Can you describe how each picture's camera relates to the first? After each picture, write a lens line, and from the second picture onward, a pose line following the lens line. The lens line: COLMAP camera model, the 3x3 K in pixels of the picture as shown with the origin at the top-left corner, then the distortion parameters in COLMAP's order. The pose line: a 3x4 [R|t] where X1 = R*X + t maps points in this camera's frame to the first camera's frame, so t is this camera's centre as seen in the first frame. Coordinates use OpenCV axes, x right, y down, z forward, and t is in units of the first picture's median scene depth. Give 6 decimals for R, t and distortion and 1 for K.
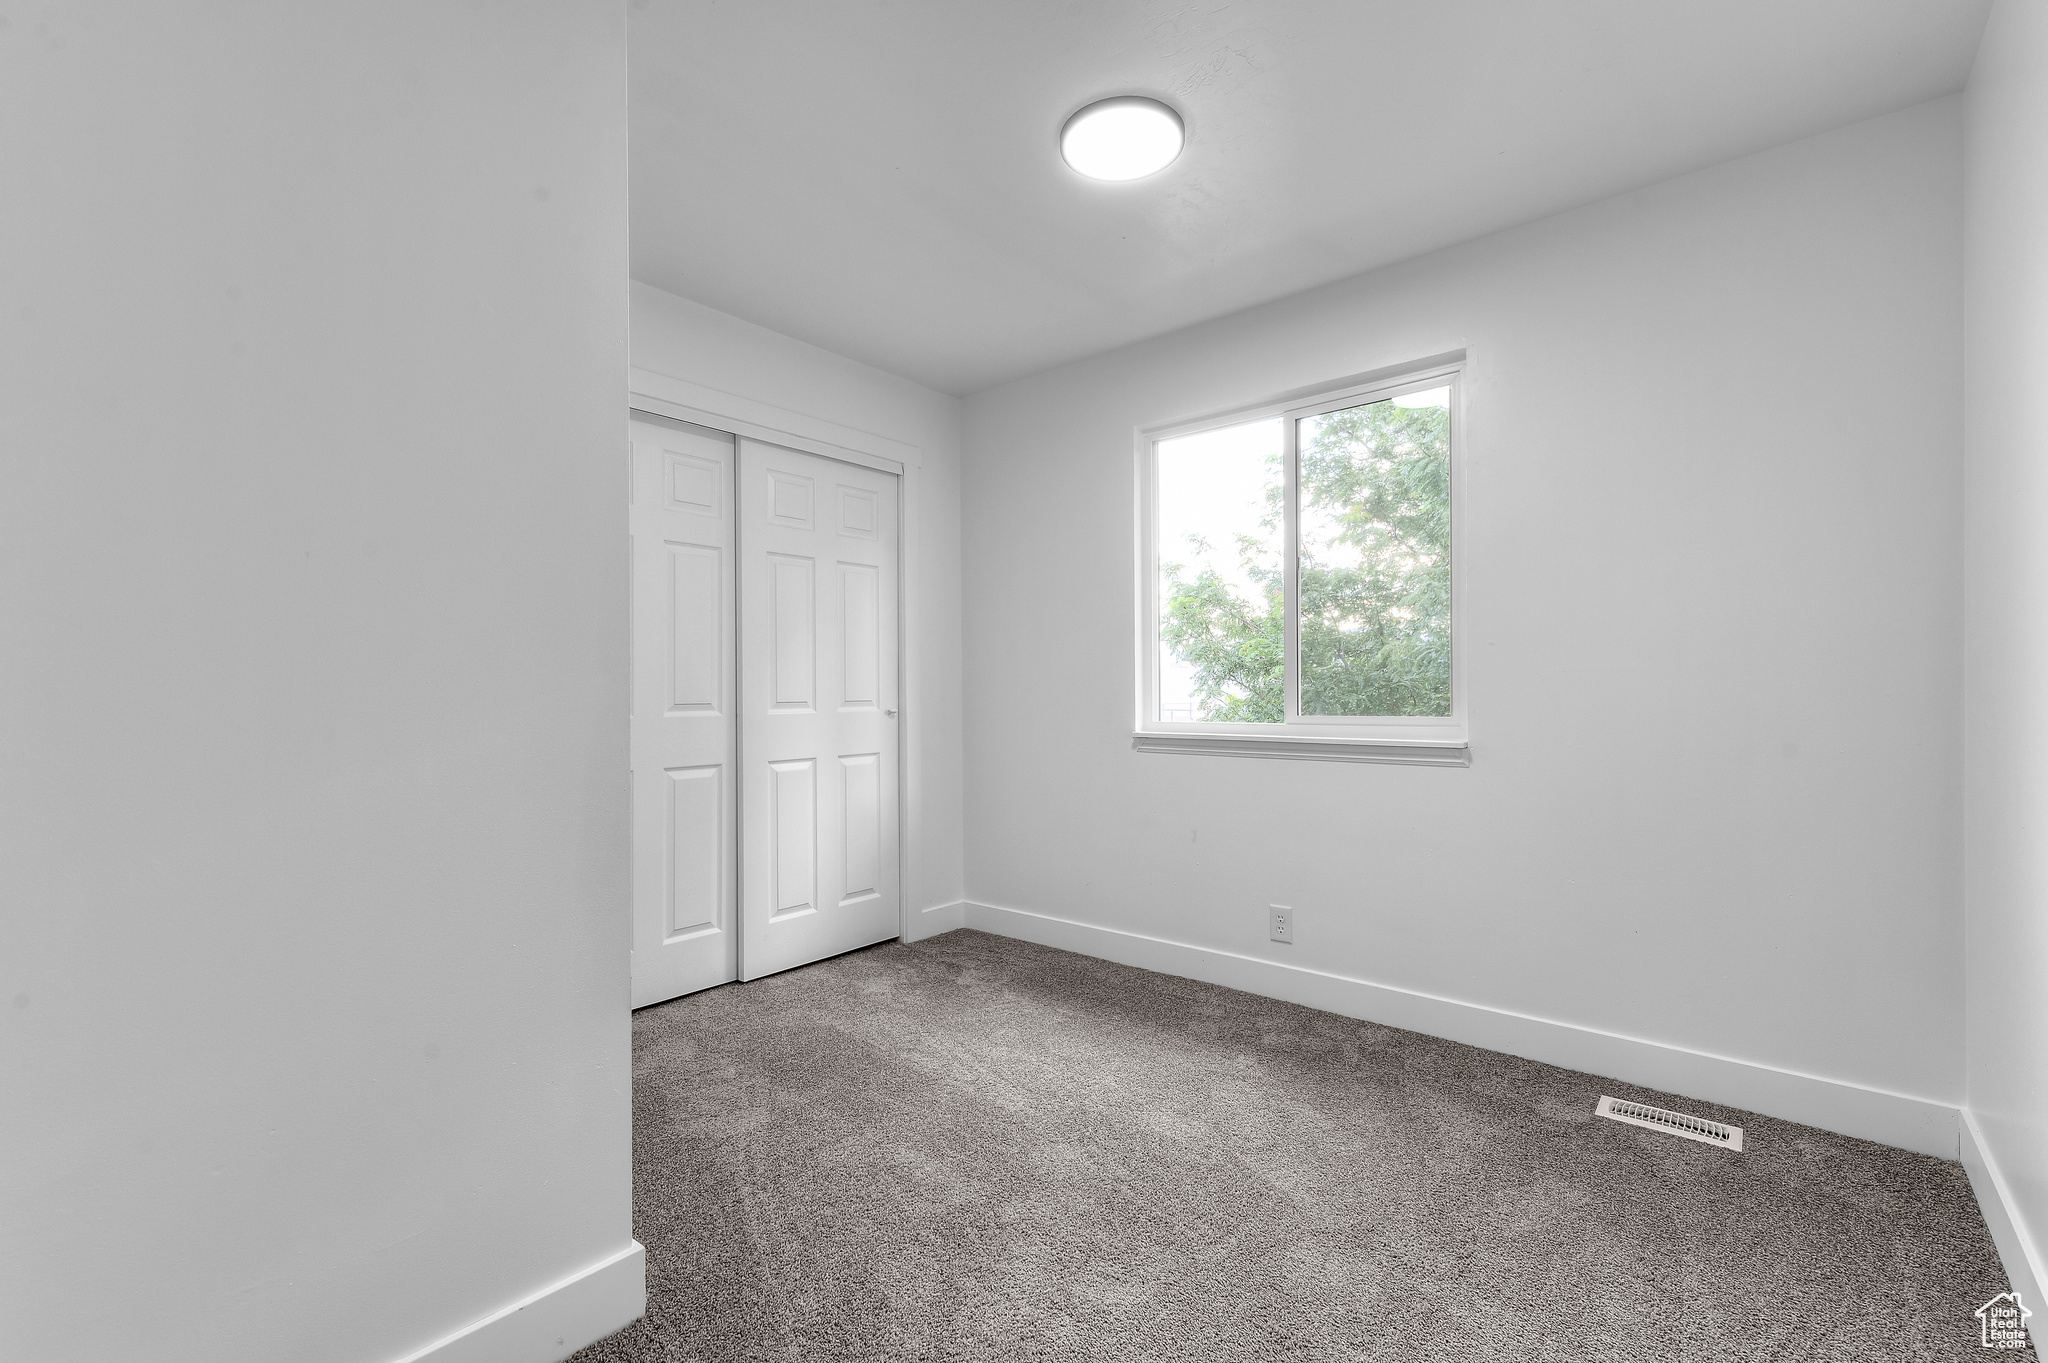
lens RADIAL K [[877.9, 0, 1024.0], [0, 877.9, 681.5], [0, 0, 1]] dist [0.000226, 0.000061]
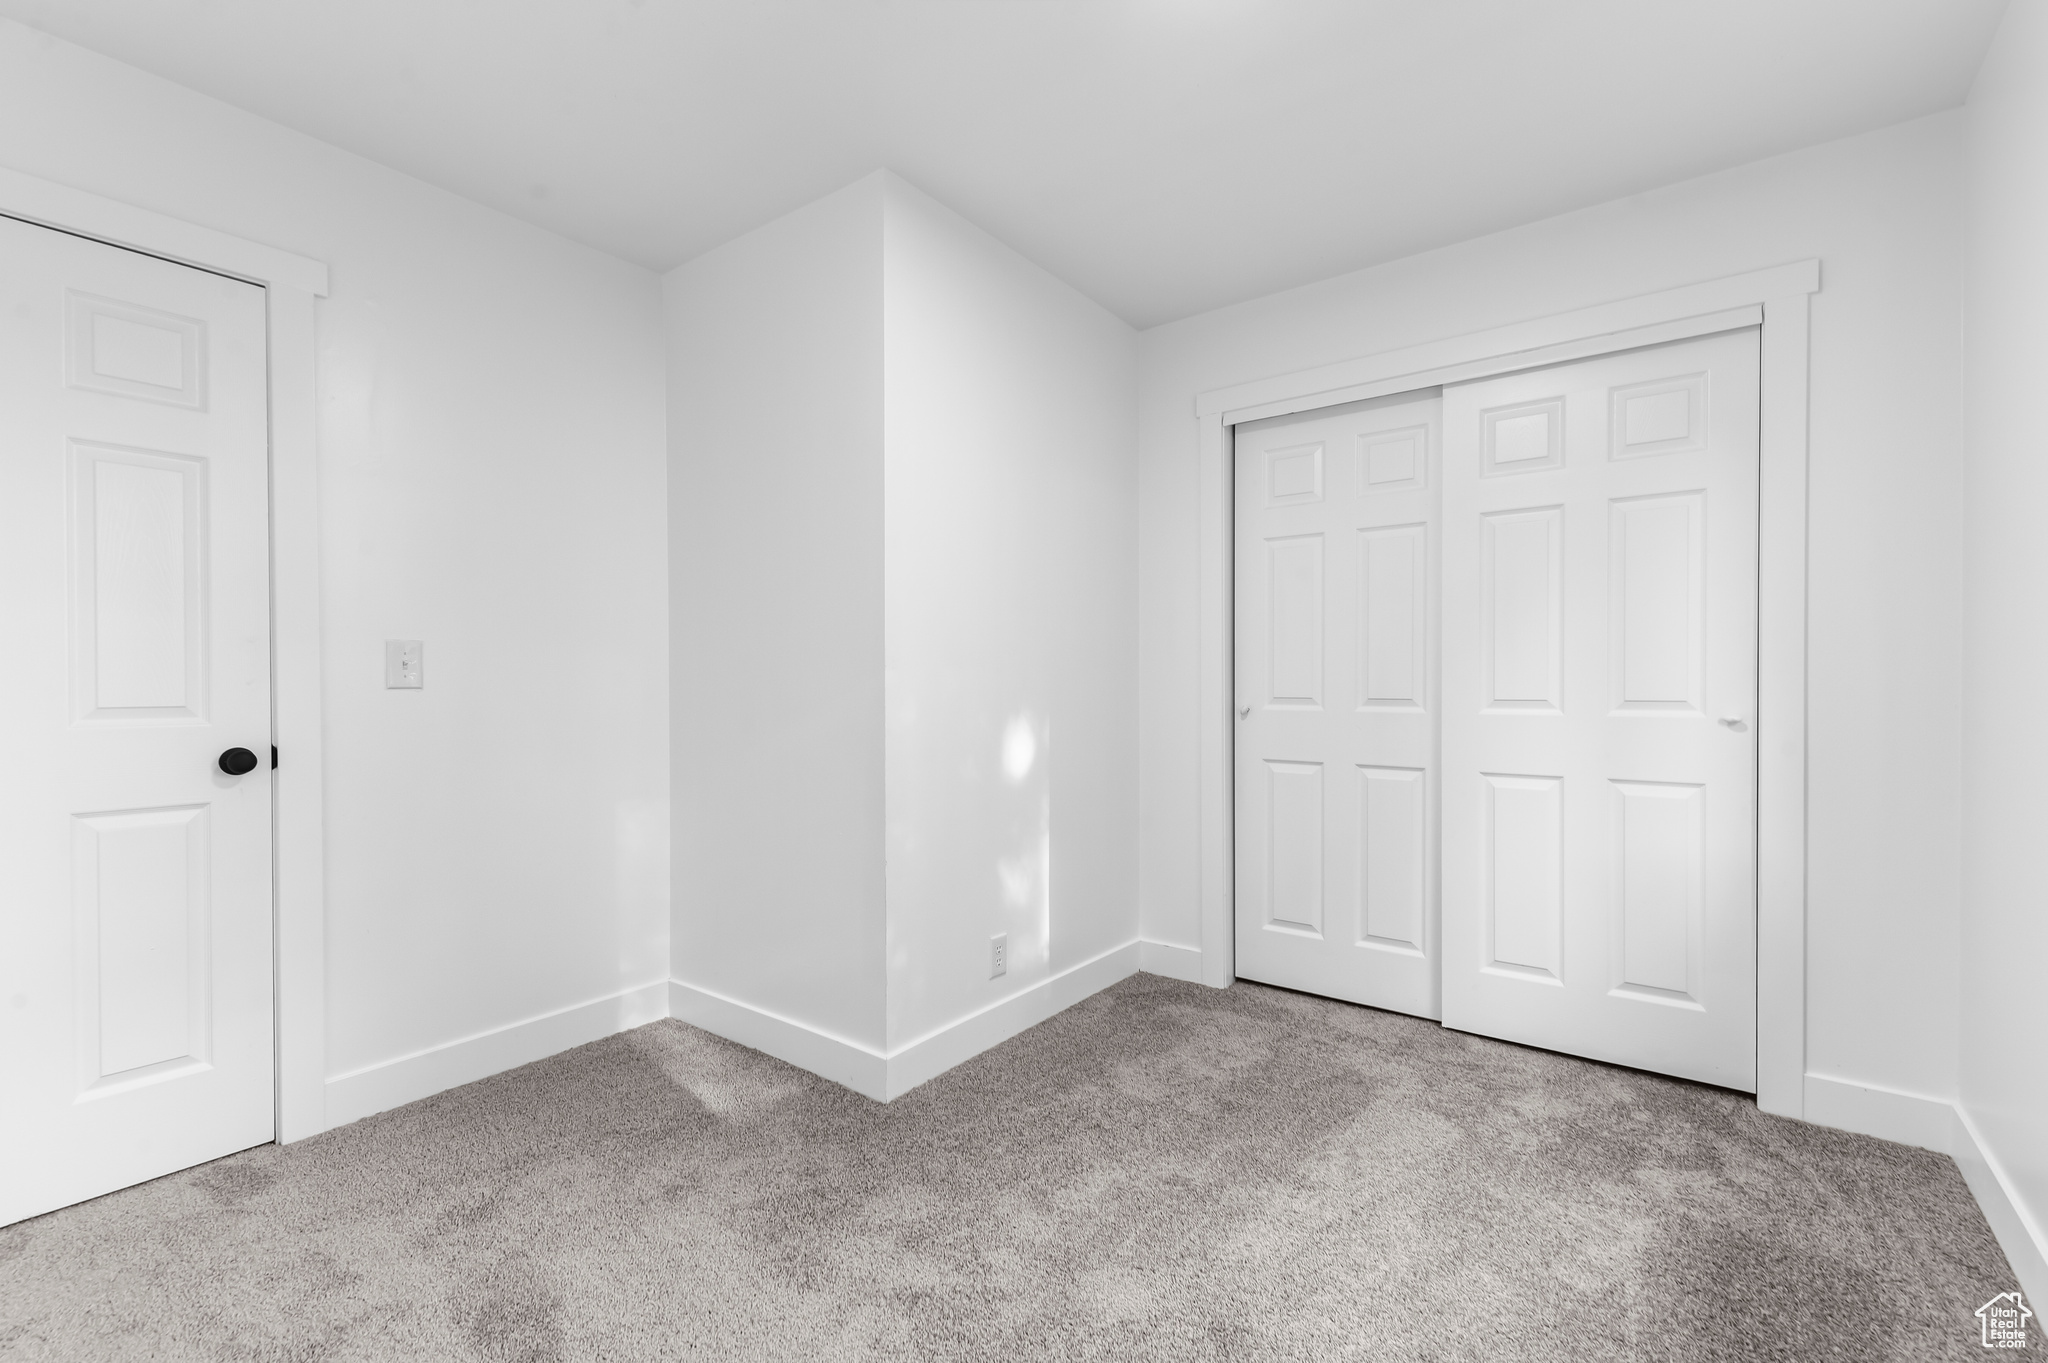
lens RADIAL K [[877.9, 0, 1024.0], [0, 877.9, 681.5], [0, 0, 1]] dist [0.000226, 0.000061]
pose [[0.047596, 0.009502, -0.998821, 0.490270], [0.013650, 0.999855, 0.010162, -0.006781], [0.998773, -0.014118, 0.047459, 0.534932]]
